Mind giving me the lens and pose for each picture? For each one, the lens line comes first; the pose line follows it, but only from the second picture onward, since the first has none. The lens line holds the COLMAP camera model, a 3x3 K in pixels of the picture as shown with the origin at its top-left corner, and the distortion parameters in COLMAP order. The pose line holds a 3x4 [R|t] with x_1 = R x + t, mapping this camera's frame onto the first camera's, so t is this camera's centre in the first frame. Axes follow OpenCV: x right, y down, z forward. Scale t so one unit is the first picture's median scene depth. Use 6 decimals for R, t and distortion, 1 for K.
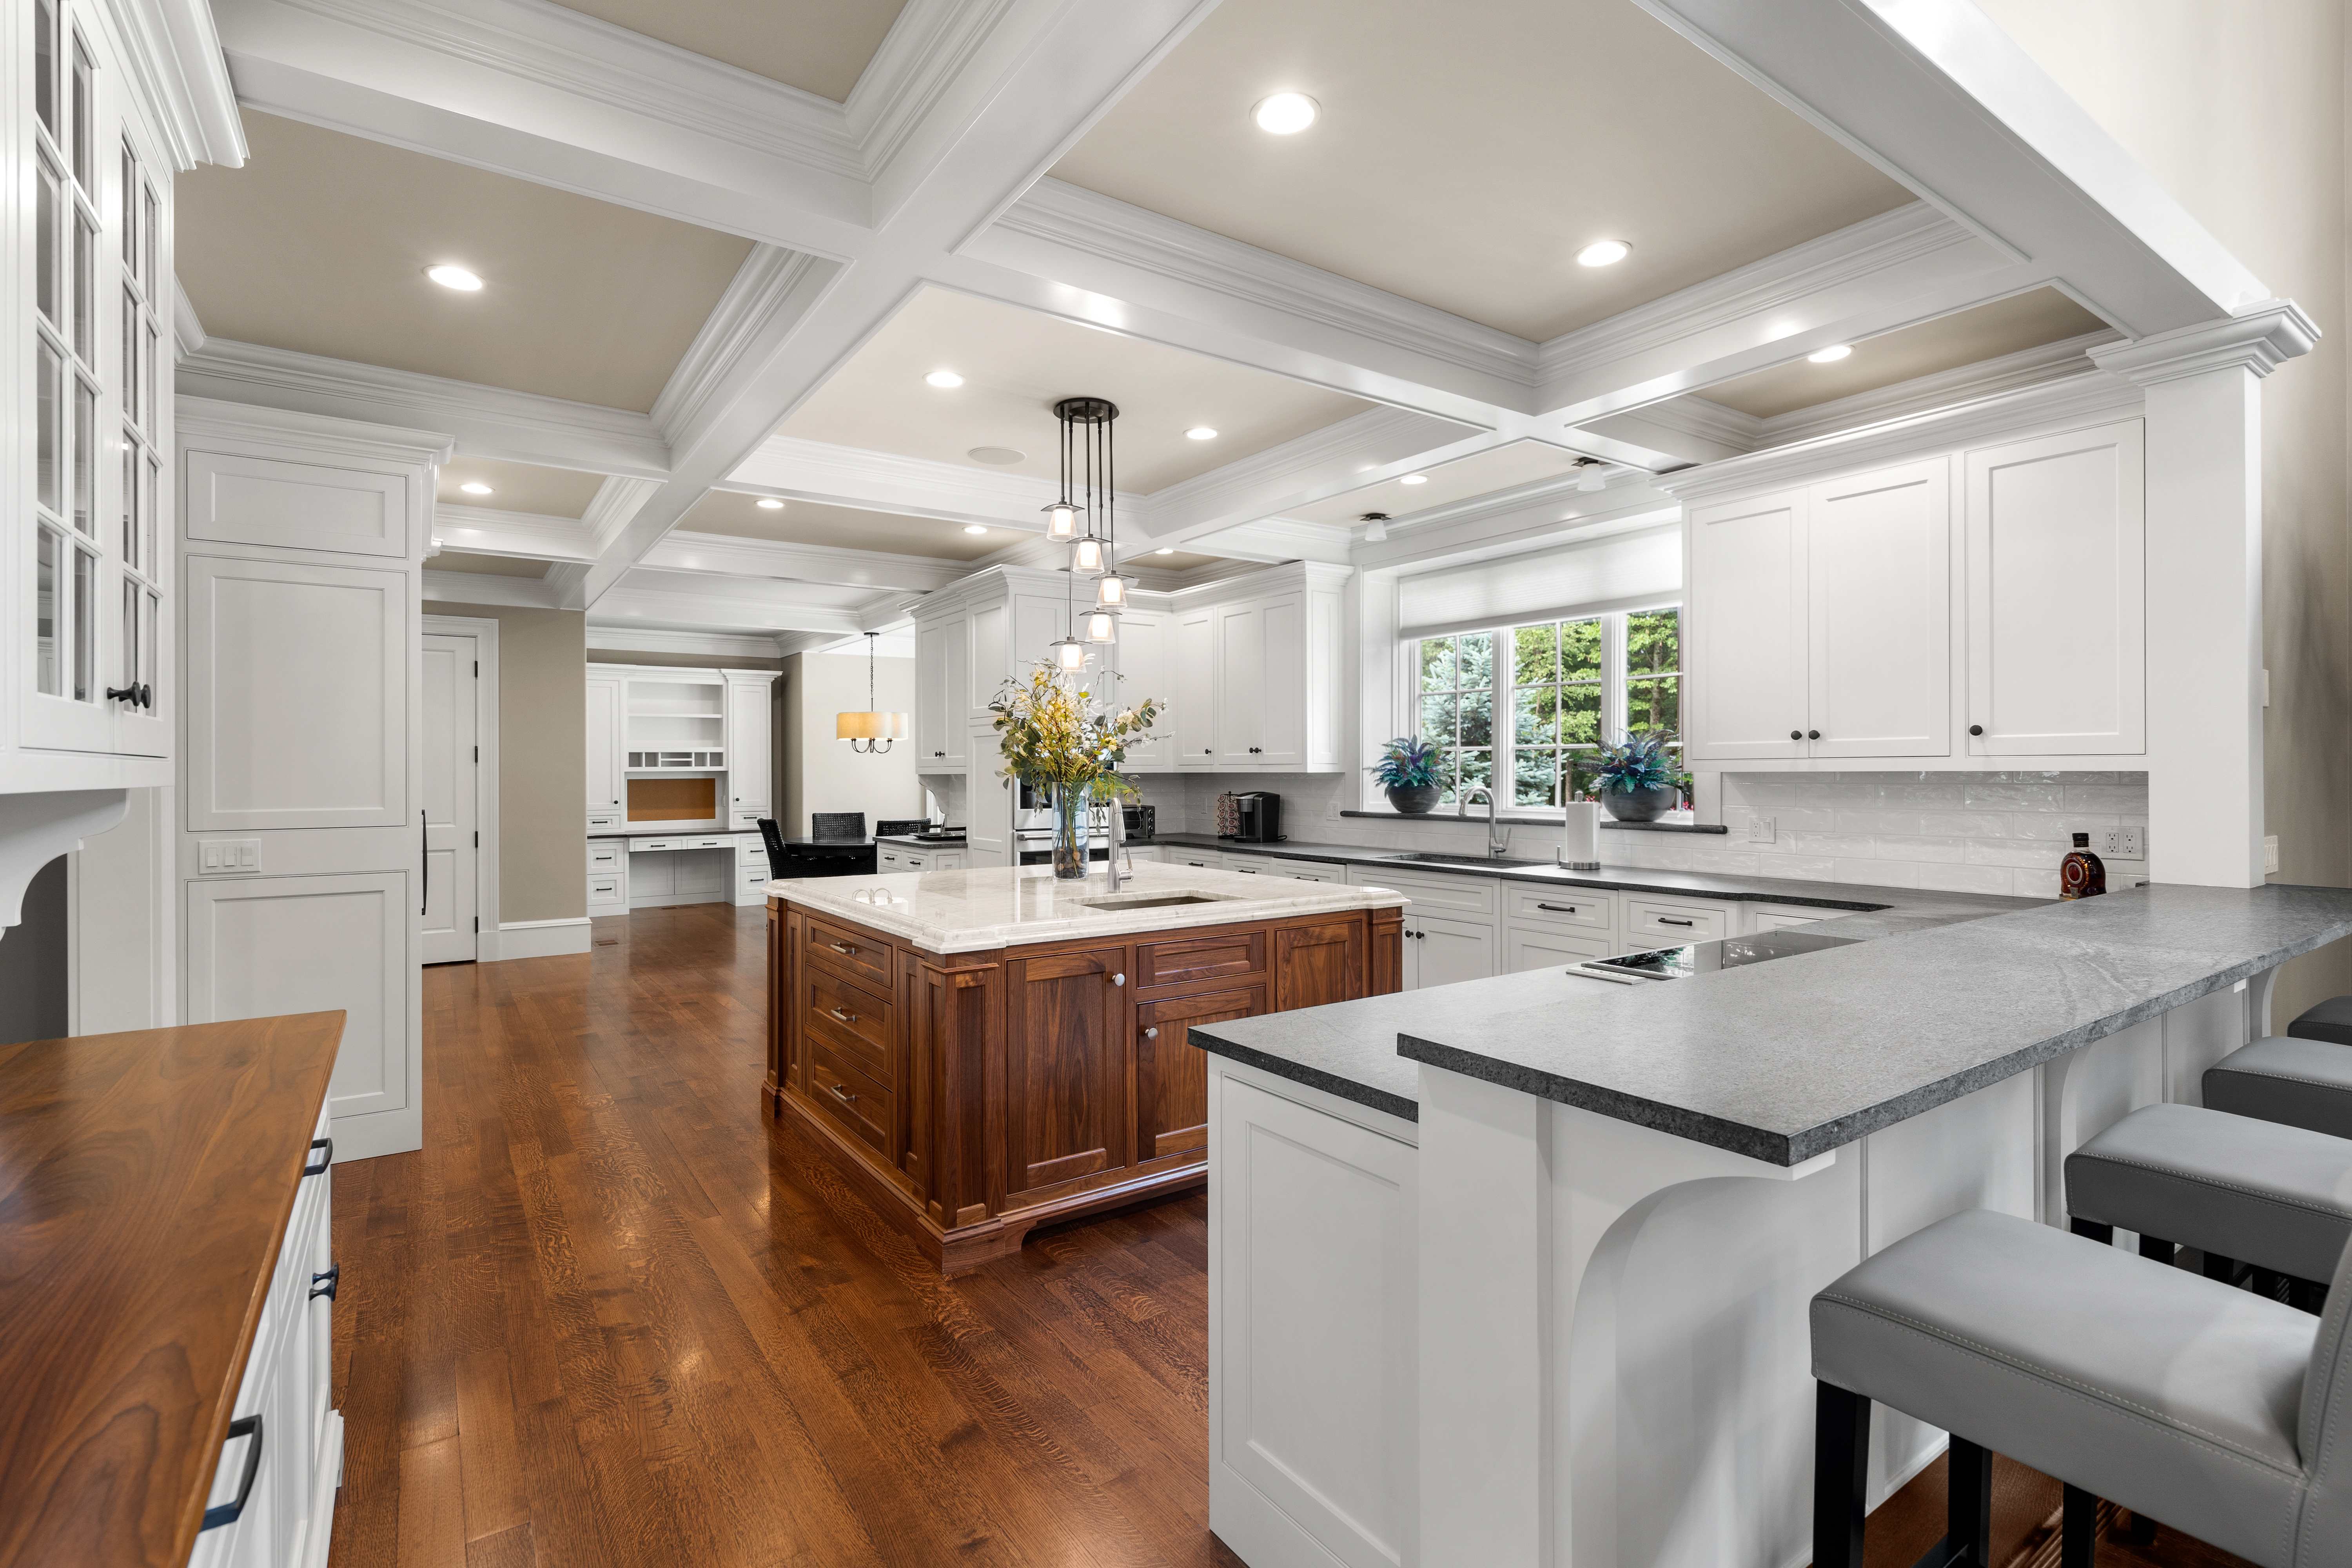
lens RADIAL K [[1078.8, 0, 1174.5], [0, 1078.8, 778.1], [0, 0, 1]] dist [-0.002095, 0.000734]
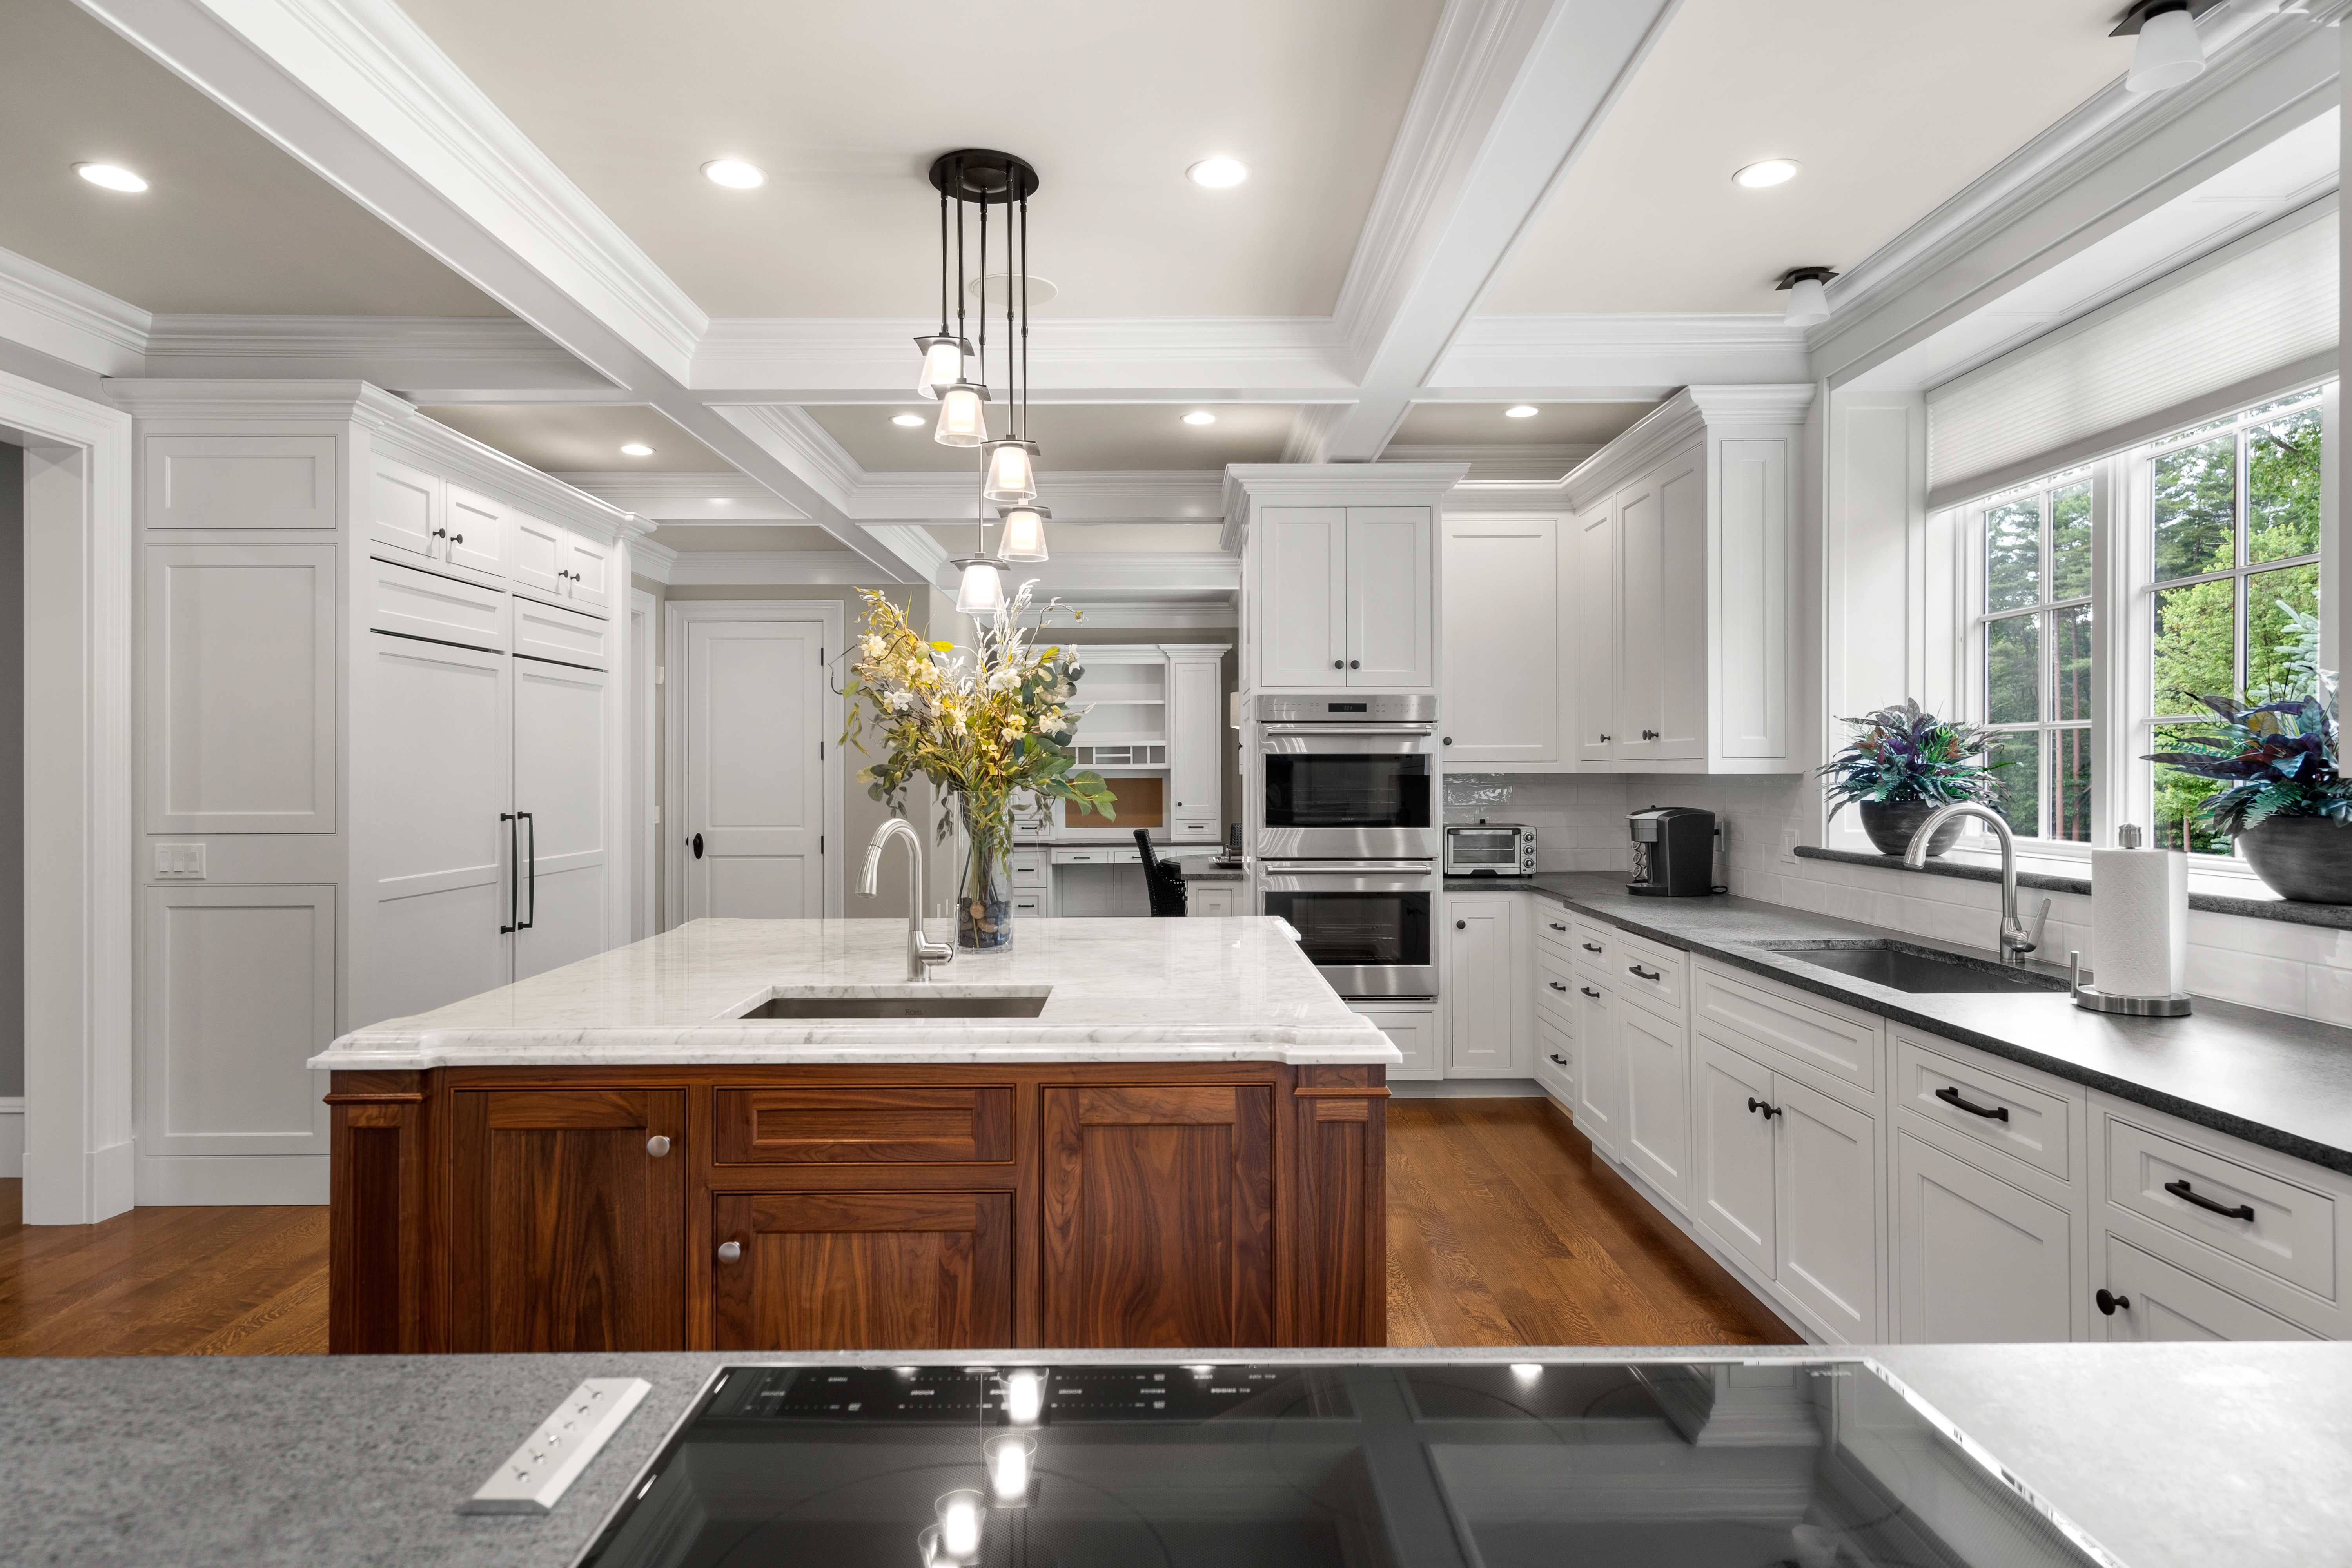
lens RADIAL K [[1338.3, 0, 1176.1], [0, 1338.3, 772.2], [0, 0, 1]] dist [0.005414, 0.001932]
pose [[0.827652, 0.001876, -0.561238, 0.357018], [-0.003768, 0.999990, -0.002214, -0.004397], [0.561229, 0.003947, 0.827651, 0.365586]]
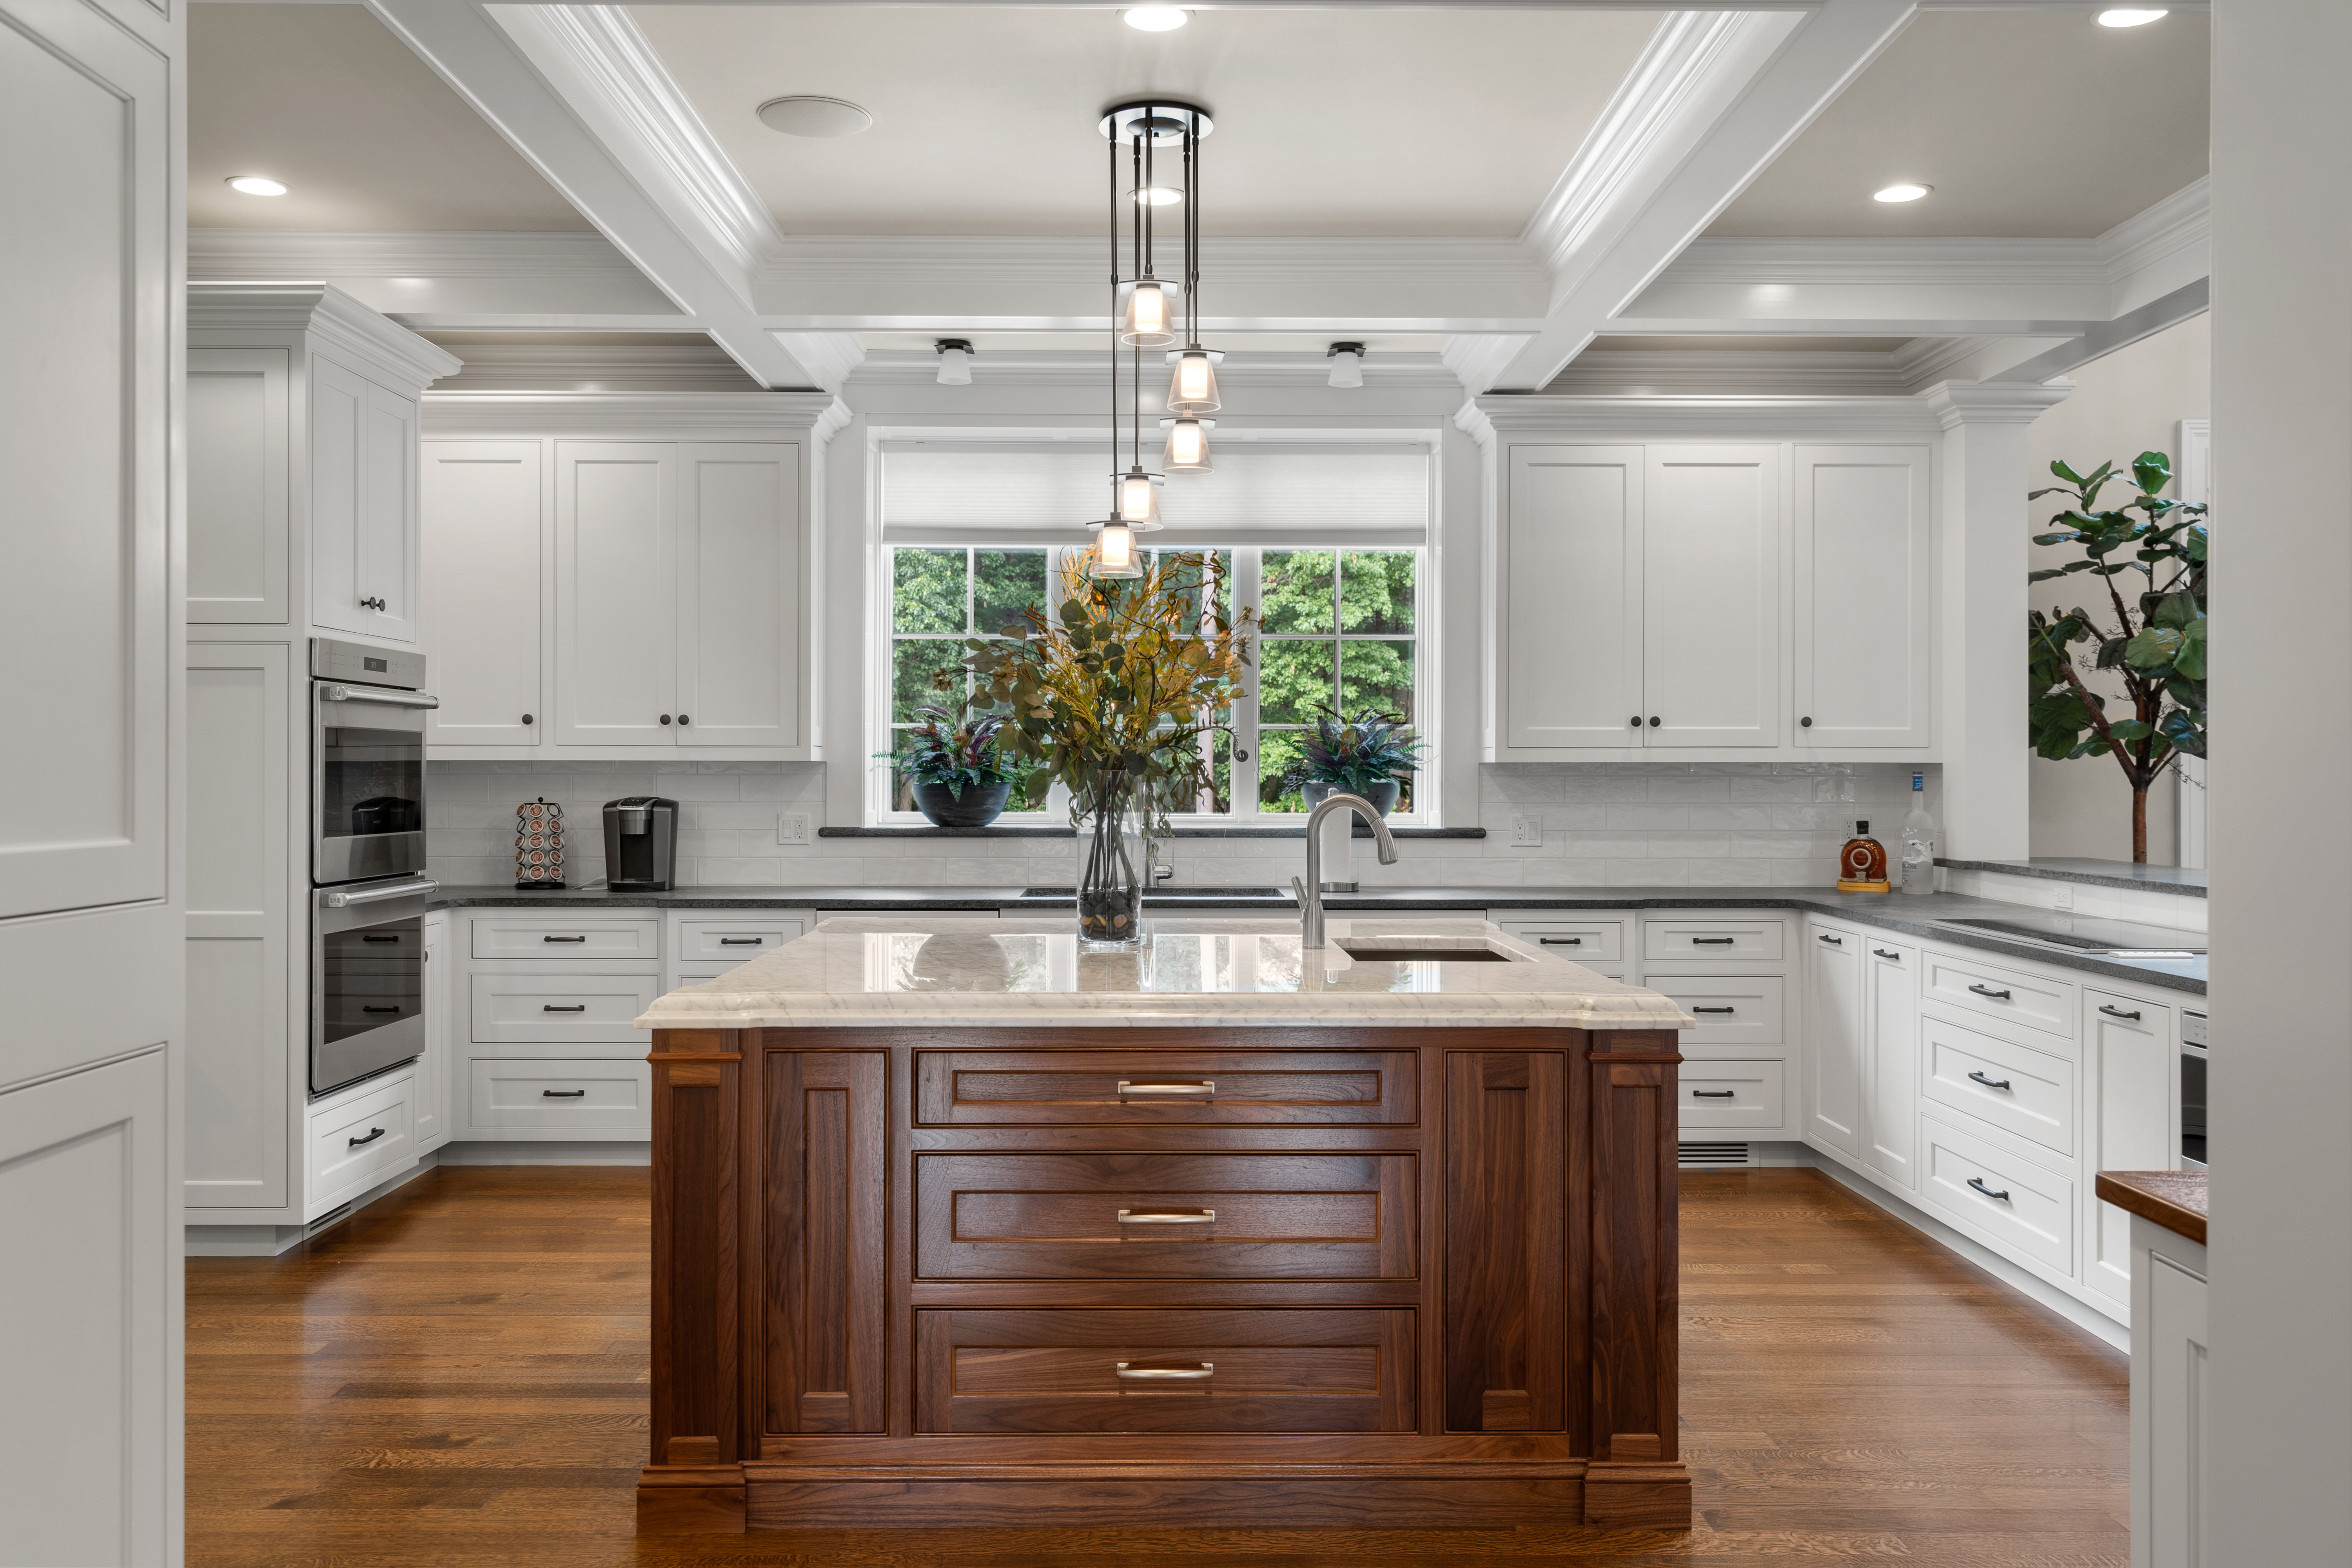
lens RADIAL K [[1886.9, 0, 1168.4], [0, 1886.9, 782.8], [0, 0, 1]] dist [-0.002760, -0.001030]
pose [[0.565977, -0.001733, 0.824420, -0.755907], [0.001571, 0.999998, 0.001023, 0.007072], [-0.824420, 0.000716, 0.565978, 0.354435]]
